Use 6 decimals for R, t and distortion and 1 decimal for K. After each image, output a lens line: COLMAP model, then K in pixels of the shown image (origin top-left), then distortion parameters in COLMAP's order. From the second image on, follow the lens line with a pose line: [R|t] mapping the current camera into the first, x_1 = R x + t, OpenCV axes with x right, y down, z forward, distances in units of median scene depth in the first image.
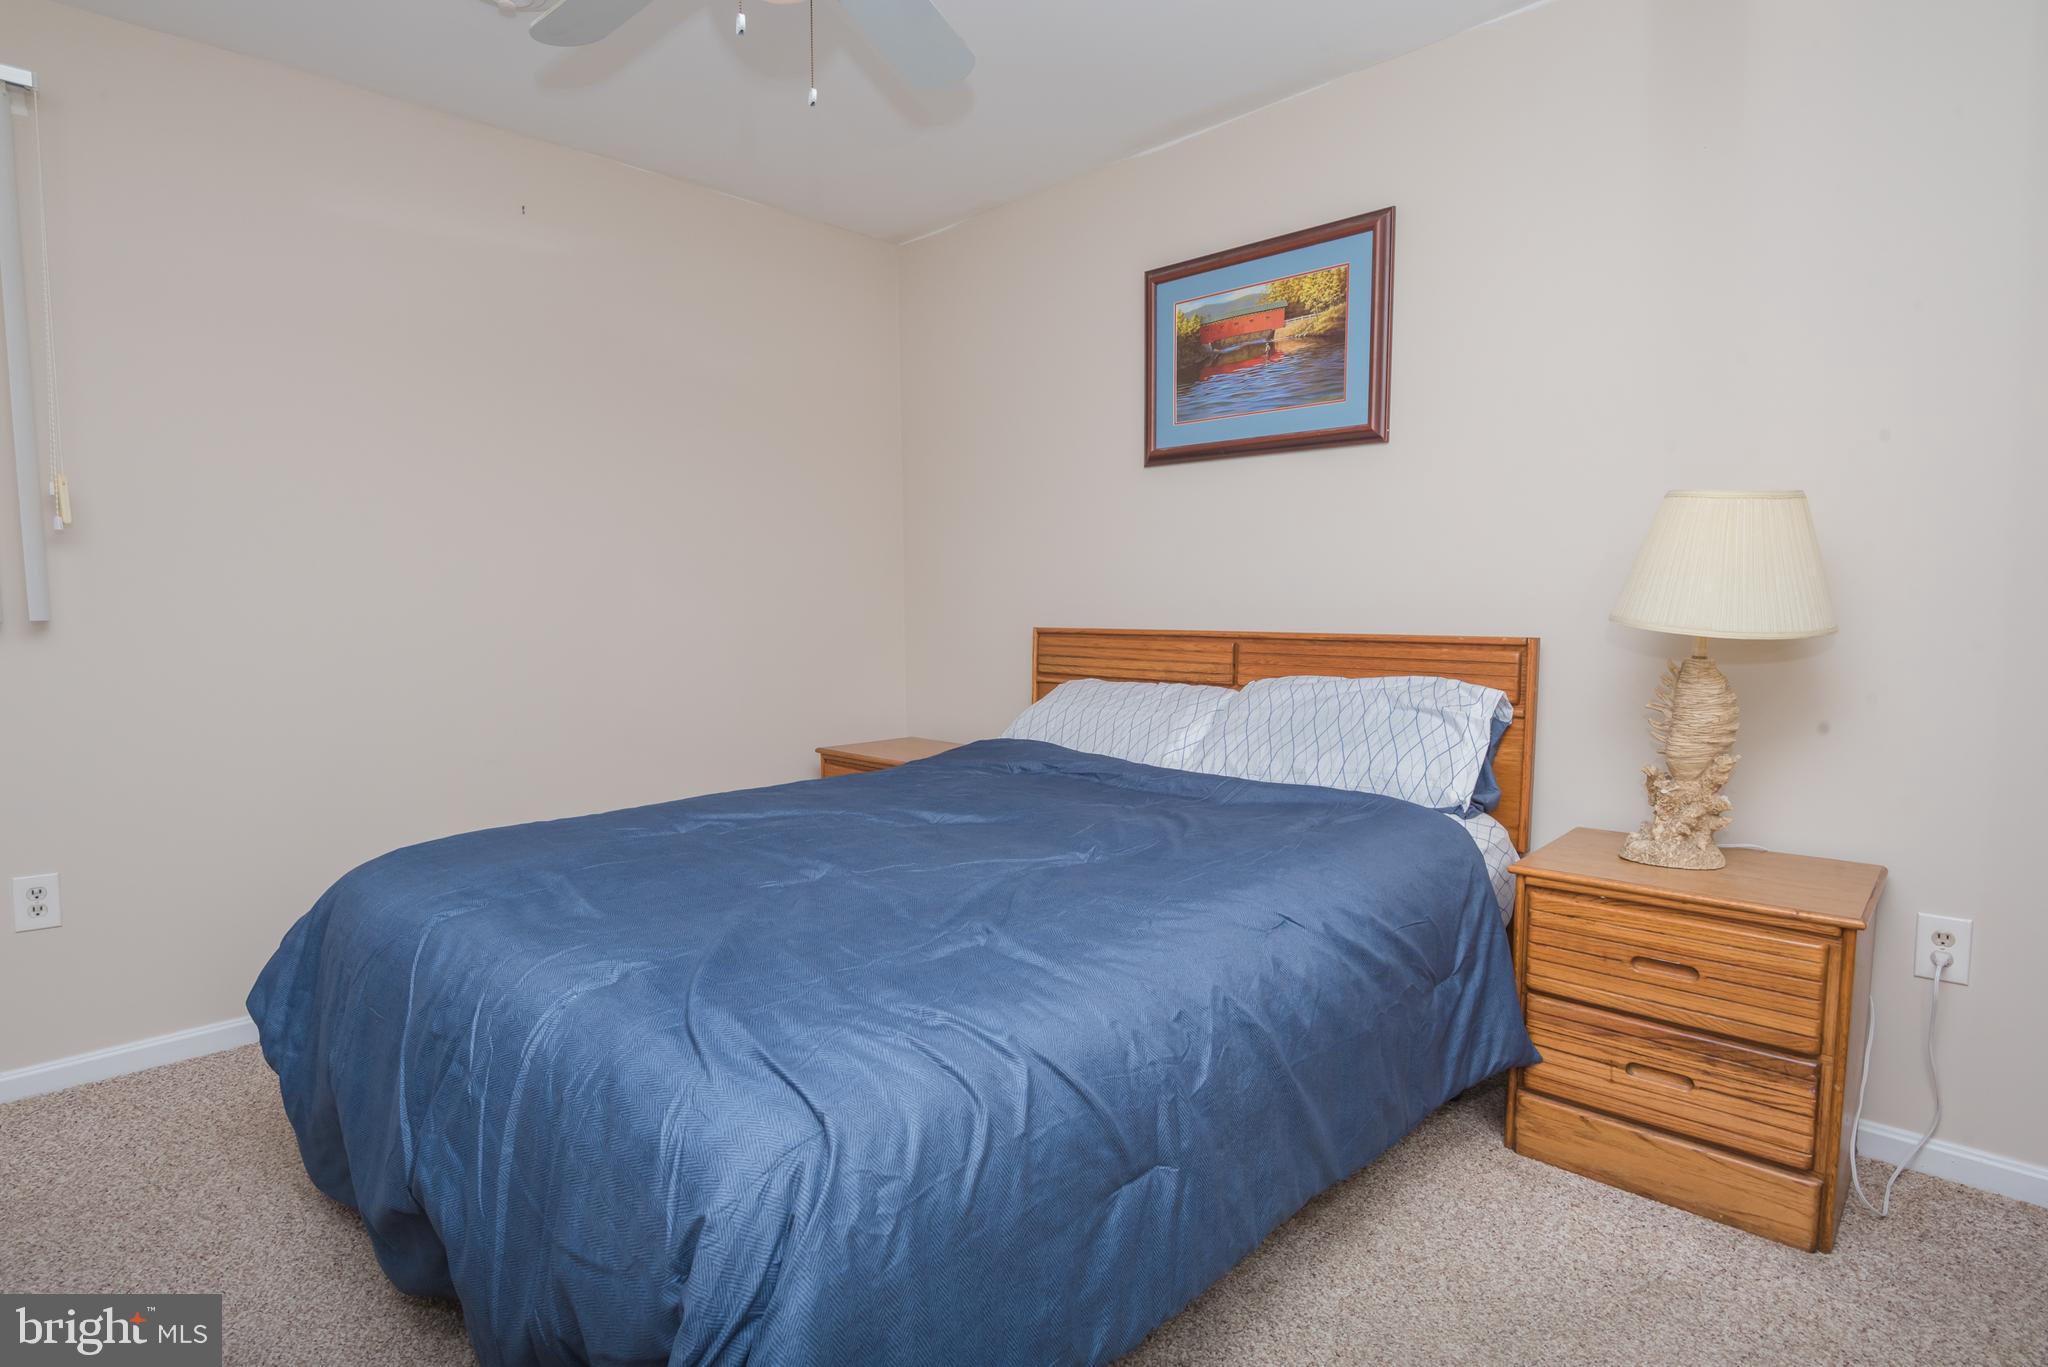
lens RADIAL K [[1017.1, 0, 1019.7], [0, 1017.1, 693.0], [0, 0, 1]] dist [-0.020804, -0.000267]
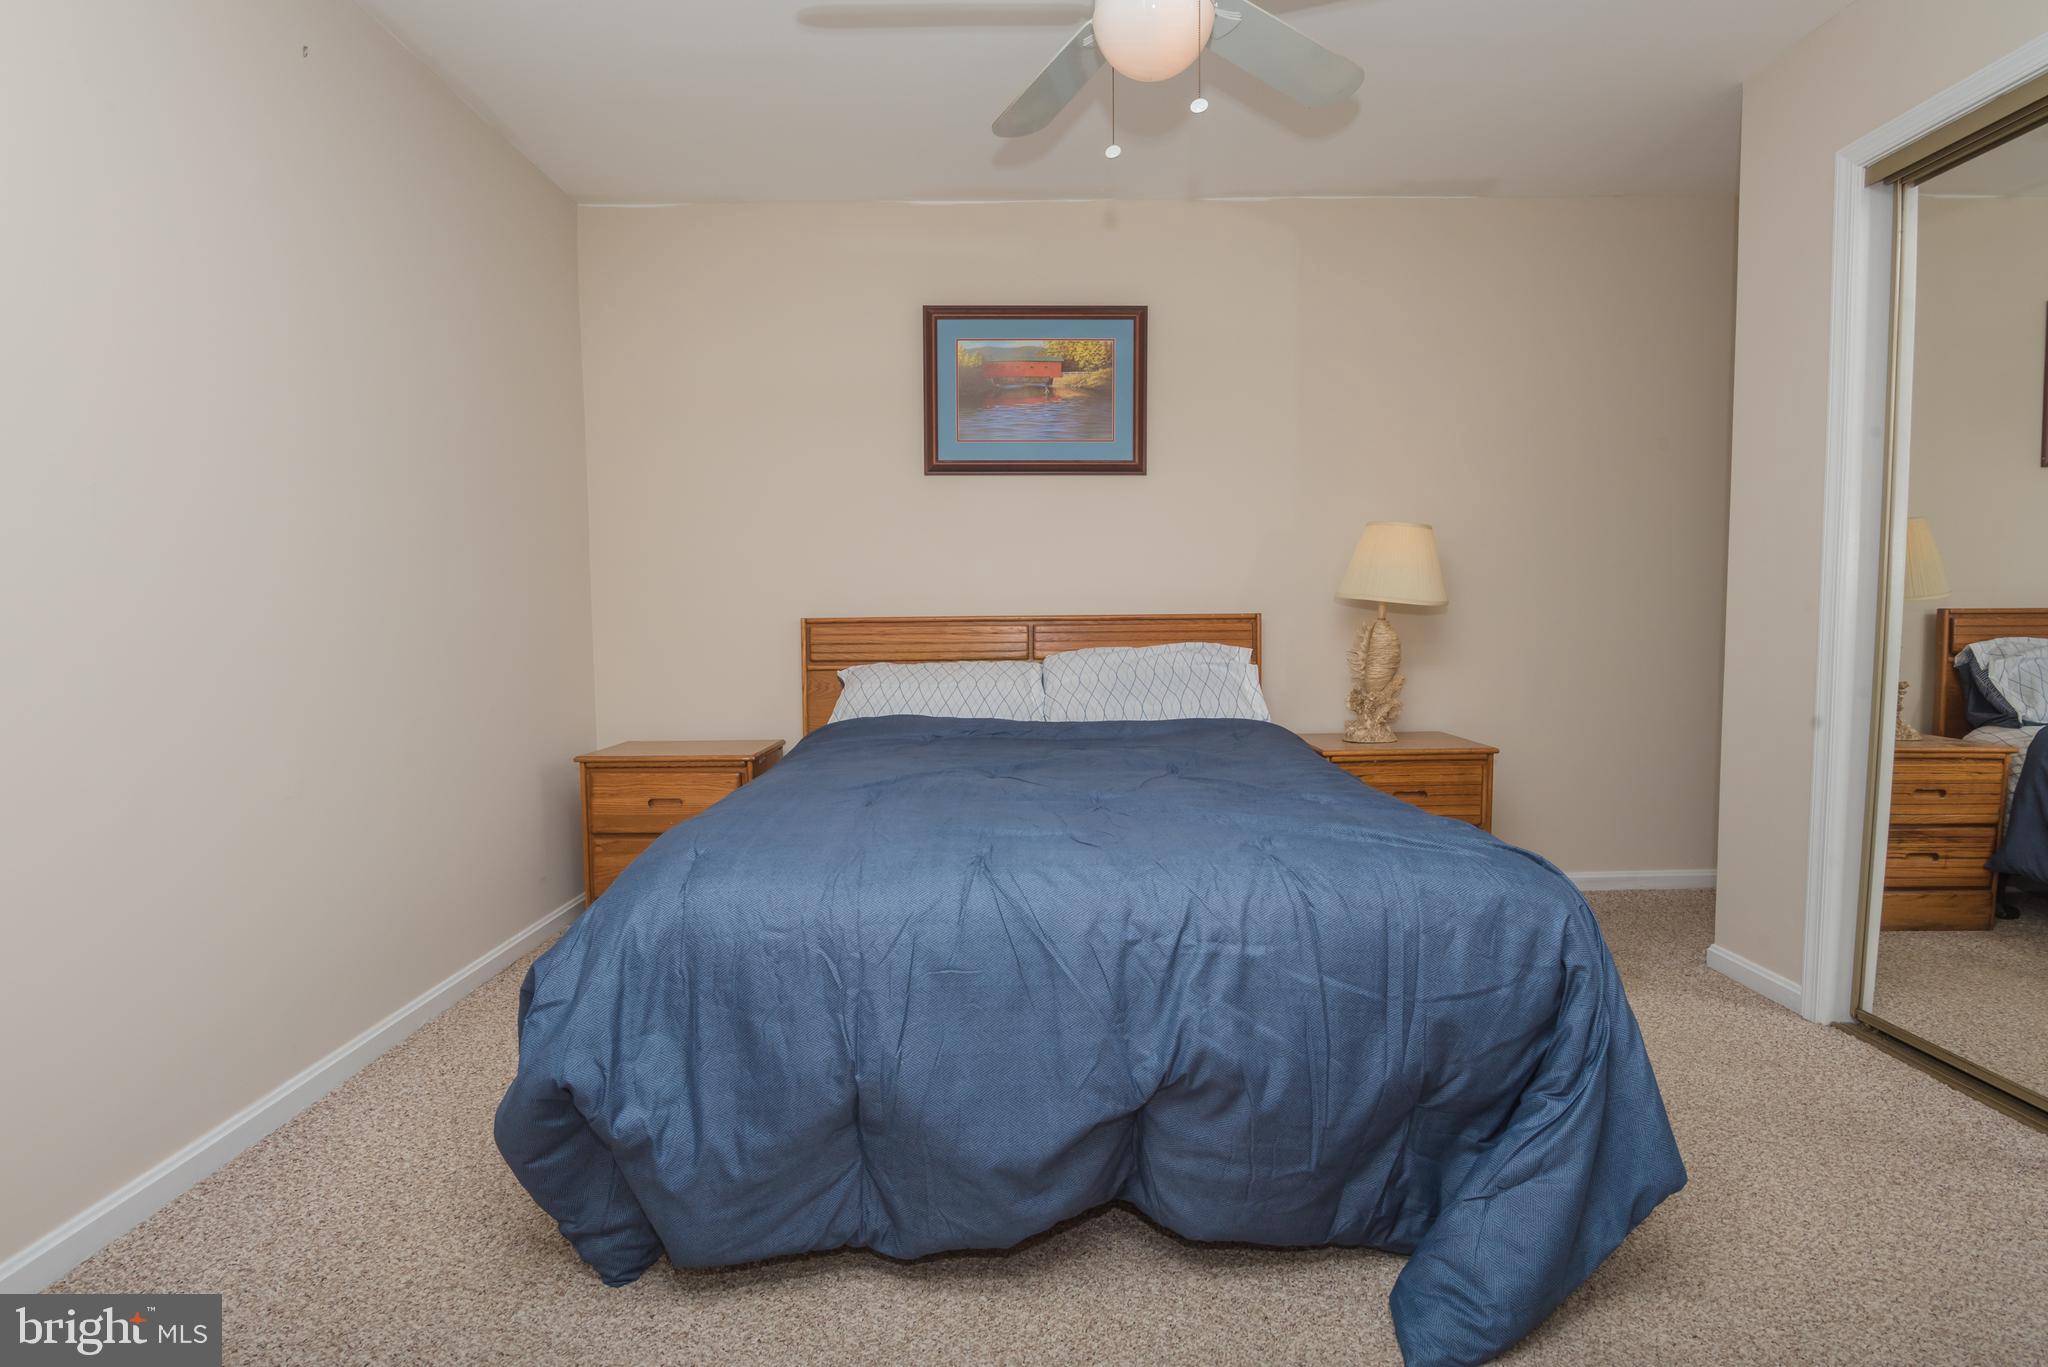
lens RADIAL K [[1042.7, 0, 1024.1], [0, 1042.7, 693.4], [0, 0, 1]] dist [-0.022749, -0.000997]
pose [[0.727261, -0.050057, 0.684533, -0.687381], [0.067432, 0.997723, 0.001318, 0.032728], [-0.683040, 0.045201, 0.728981, 0.089039]]
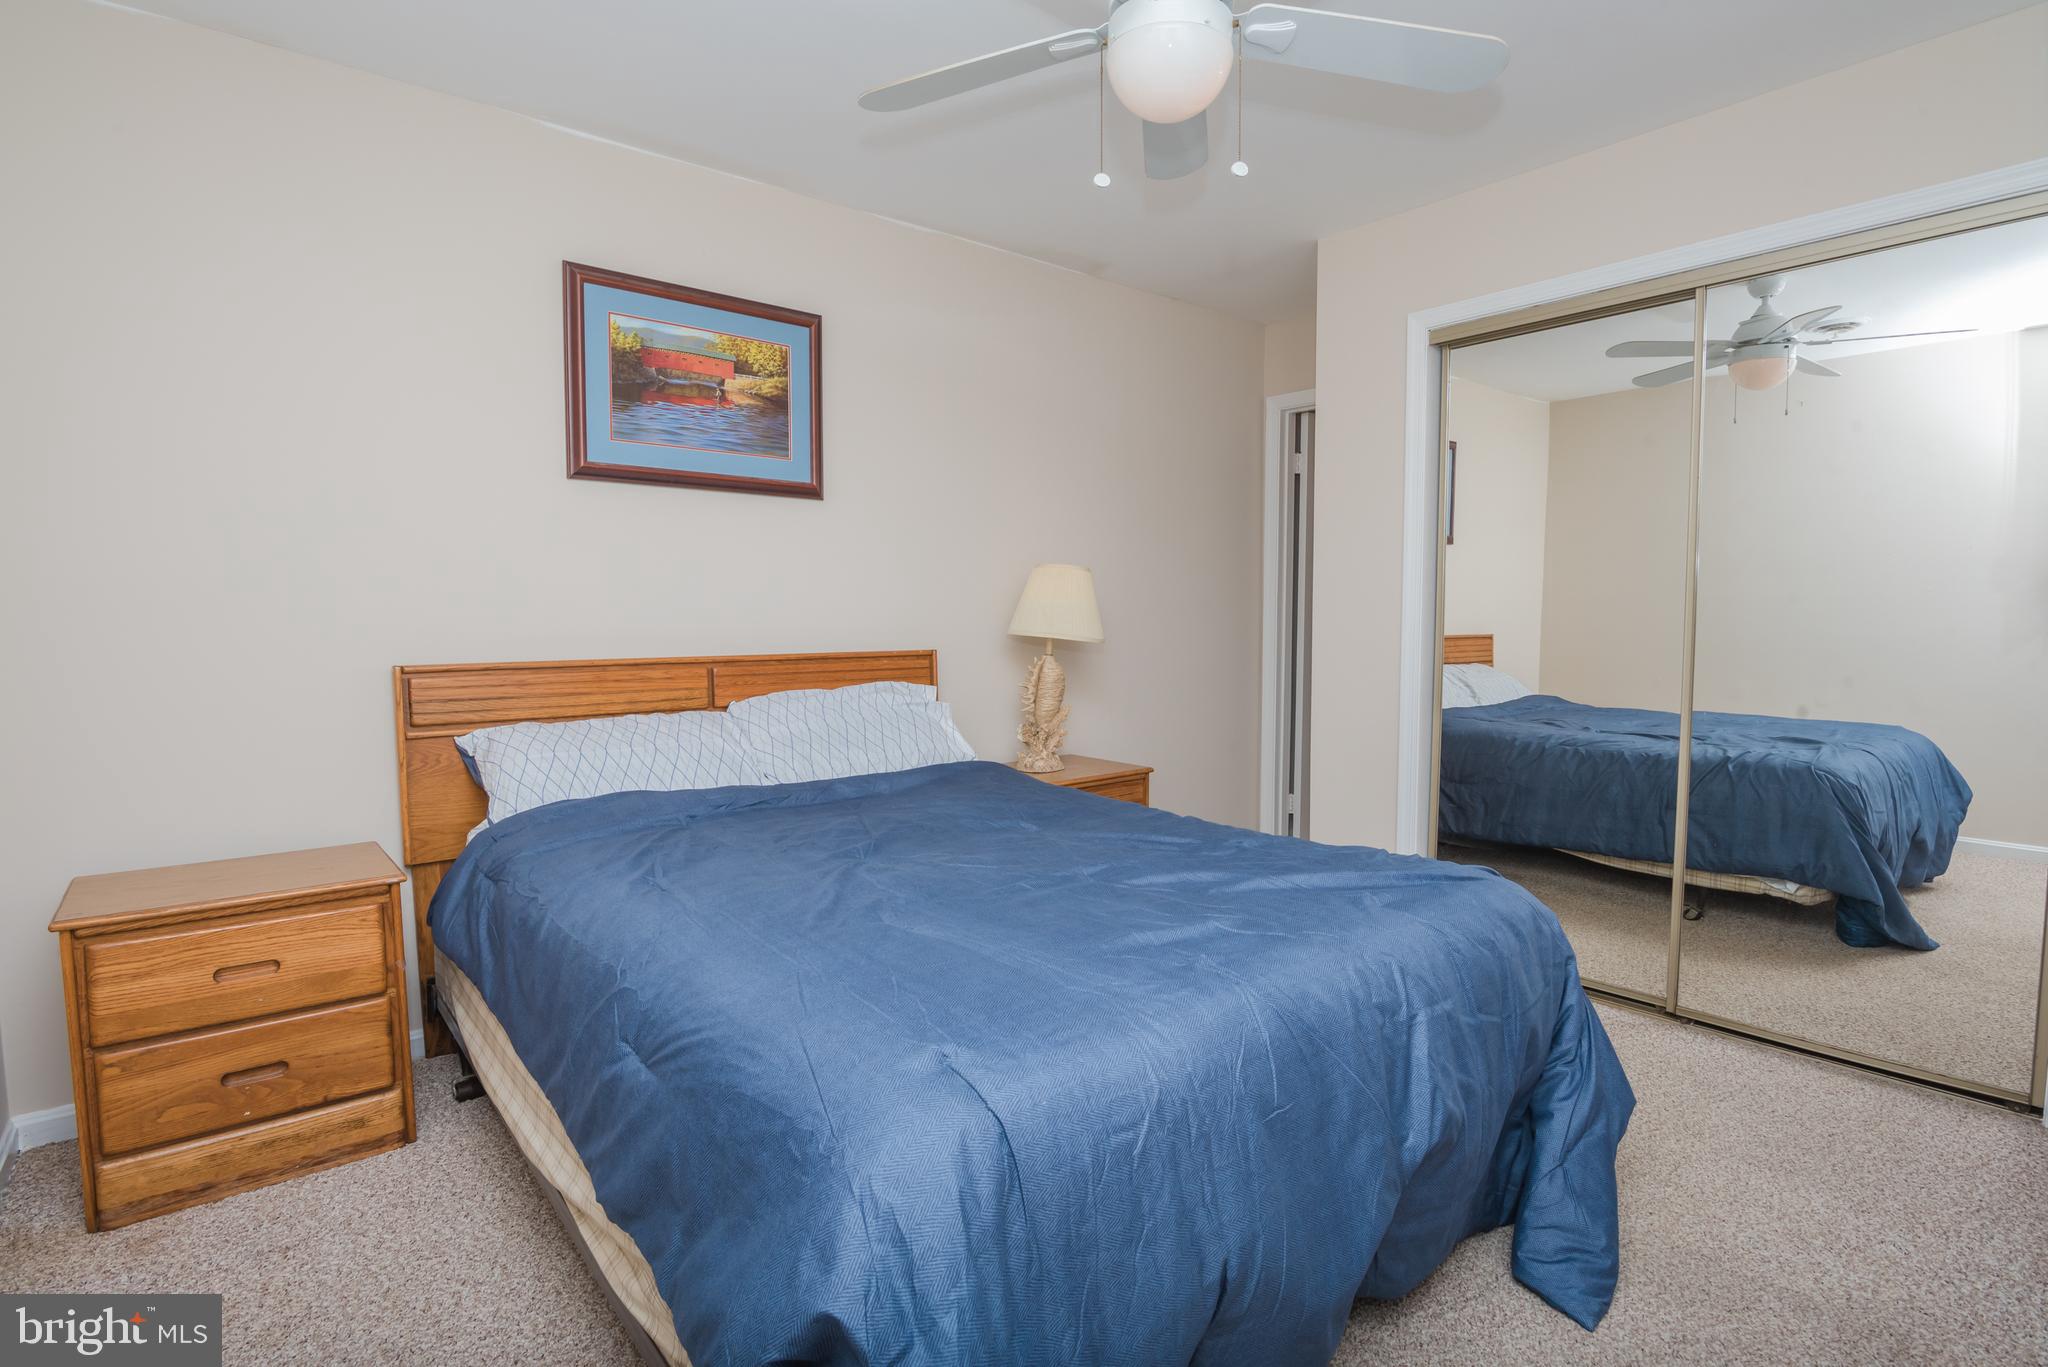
lens RADIAL K [[1017.1, 0, 1019.7], [0, 1017.1, 693.0], [0, 0, 1]] dist [-0.020804, -0.000267]
pose [[0.117139, -0.069115, 0.990708, -0.812844], [0.093097, 0.993947, 0.058333, -0.056087], [-0.988742, 0.085399, 0.122864, 0.578935]]
